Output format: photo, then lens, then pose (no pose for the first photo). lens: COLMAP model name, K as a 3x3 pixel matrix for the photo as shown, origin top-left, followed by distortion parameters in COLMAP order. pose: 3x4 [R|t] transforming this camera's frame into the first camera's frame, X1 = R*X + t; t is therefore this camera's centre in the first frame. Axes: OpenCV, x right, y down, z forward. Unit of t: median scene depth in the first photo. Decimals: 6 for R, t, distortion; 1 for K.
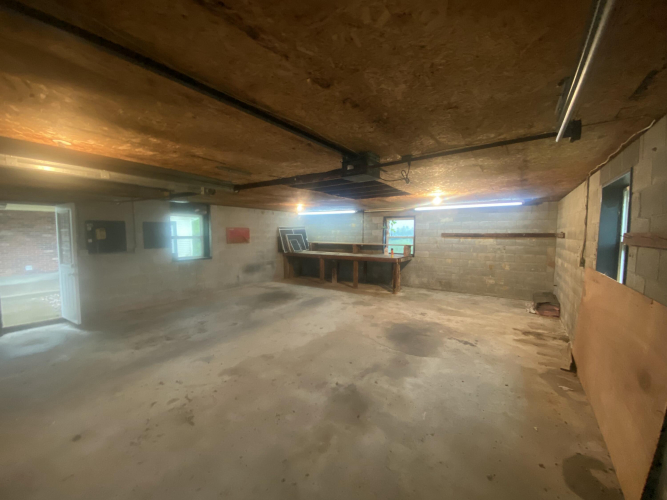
lens RADIAL K [[274.7, 0, 333.8], [0, 274.7, 251.2], [0, 0, 1]] dist [0.000910, -0.000312]
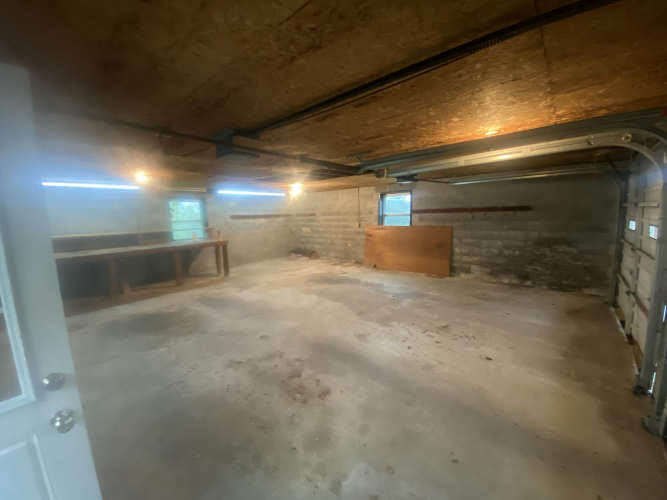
lens RADIAL K [[274.7, 0, 334.6], [0, 274.7, 250.6], [0, 0, 1]] dist [0.000910, -0.000312]
pose [[0.098645, -0.139323, 0.985321, -1.174946], [0.103837, 0.986187, 0.129049, -0.042971], [-0.989690, 0.089583, 0.111749, 0.803704]]
